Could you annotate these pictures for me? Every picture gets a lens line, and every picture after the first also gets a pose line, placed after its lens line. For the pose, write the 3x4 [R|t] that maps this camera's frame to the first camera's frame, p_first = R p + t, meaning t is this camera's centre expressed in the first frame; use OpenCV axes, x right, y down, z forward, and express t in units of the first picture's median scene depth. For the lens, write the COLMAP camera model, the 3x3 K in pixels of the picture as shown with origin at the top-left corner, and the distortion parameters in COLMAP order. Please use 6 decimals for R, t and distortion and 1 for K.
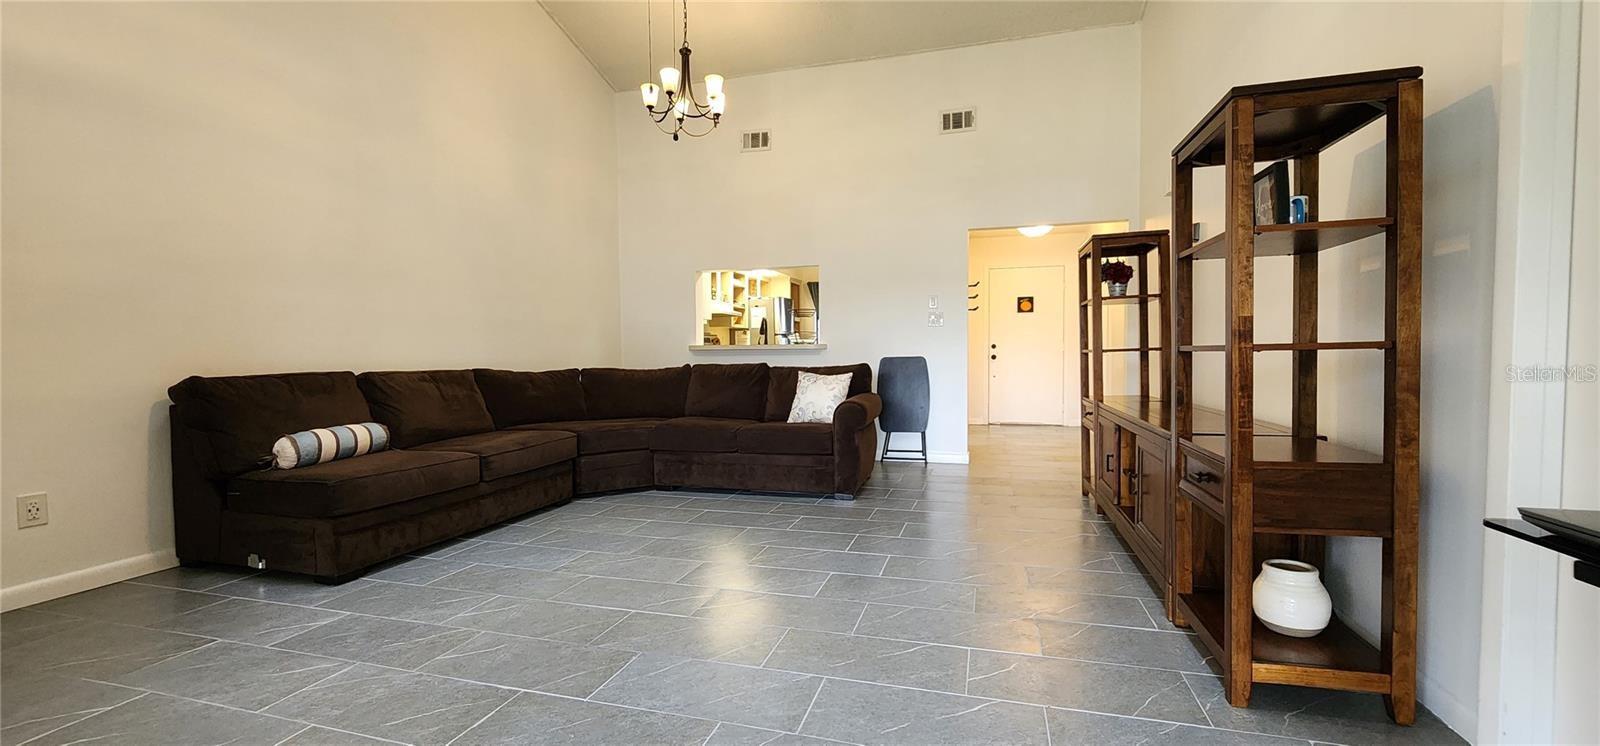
lens RADIAL K [[662.6, 0, 800.0], [0, 662.6, 373.0], [0, 0, 1]] dist [0.007230, -0.000008]
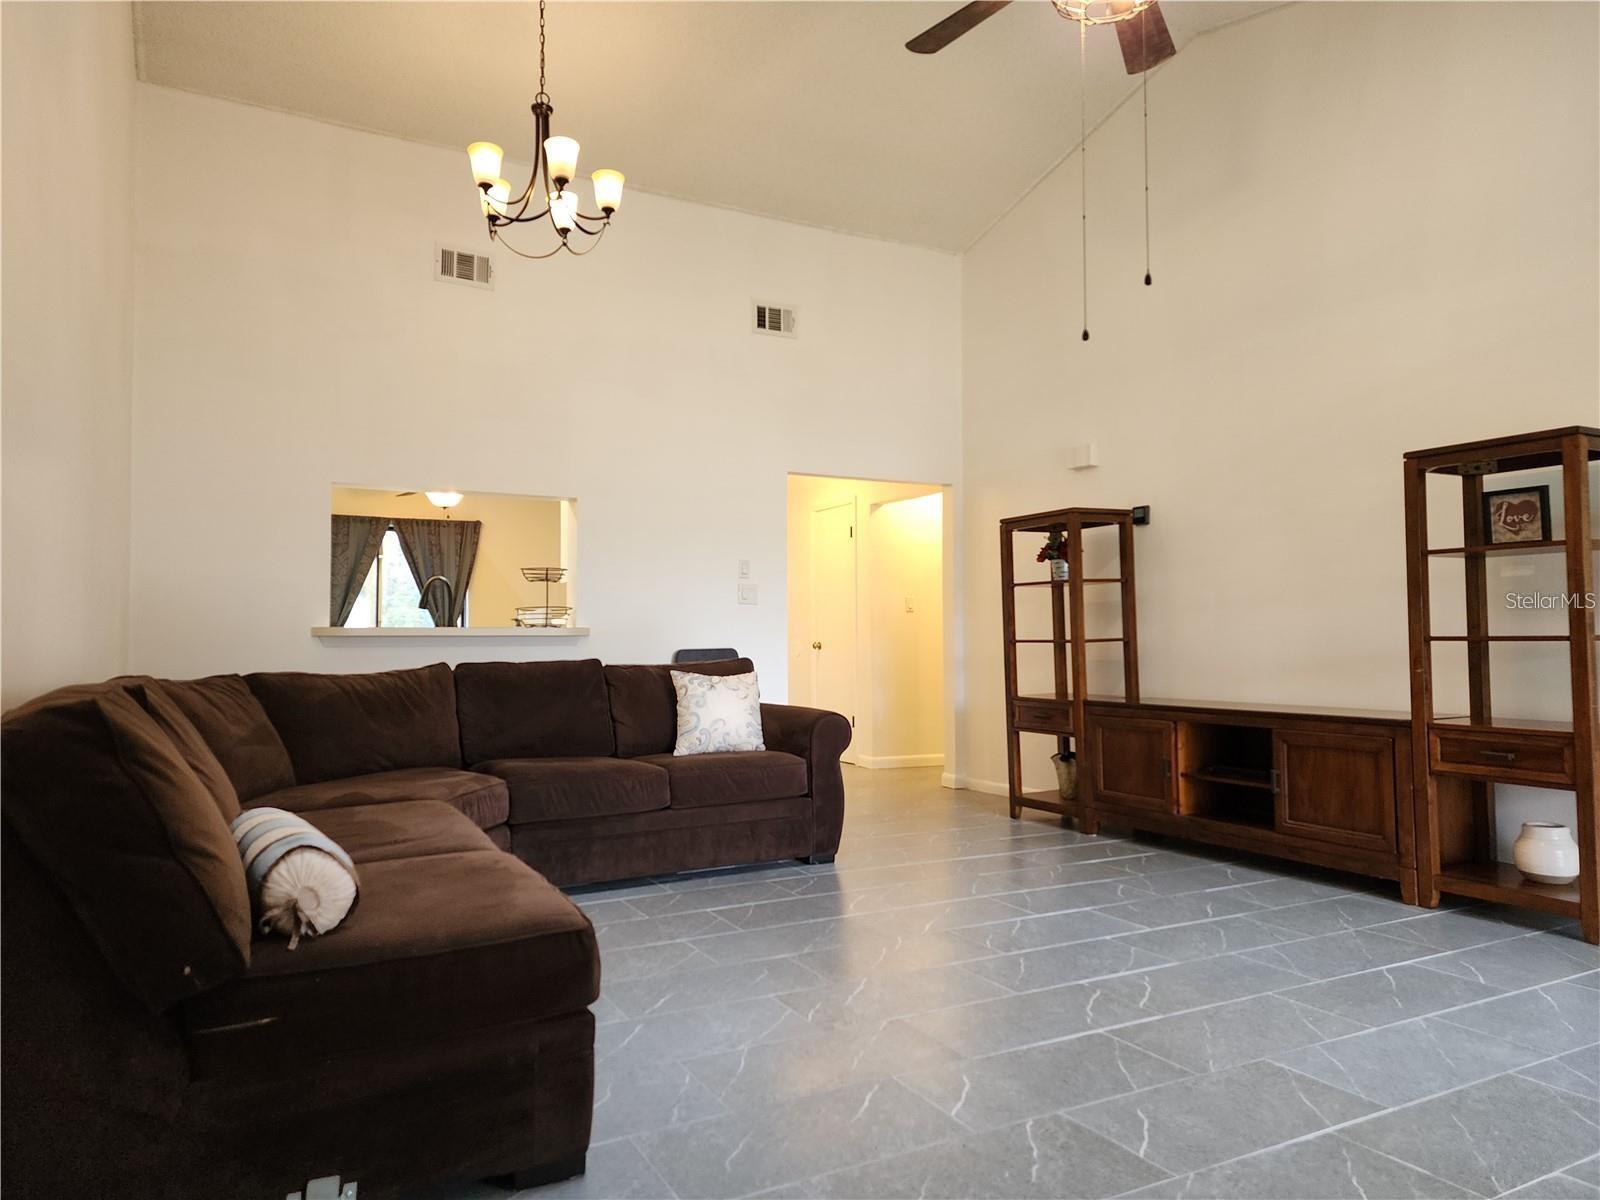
lens RADIAL K [[1049.9, 0, 800.0], [0, 1049.9, 600.0], [0, 0, 1]] dist [0.010091, 0.002893]
pose [[0.719545, 0.034445, 0.693591, -0.674129], [0.017303, 0.997570, -0.067492, -0.001768], [-0.694230, 0.060565, 0.717201, 0.240569]]
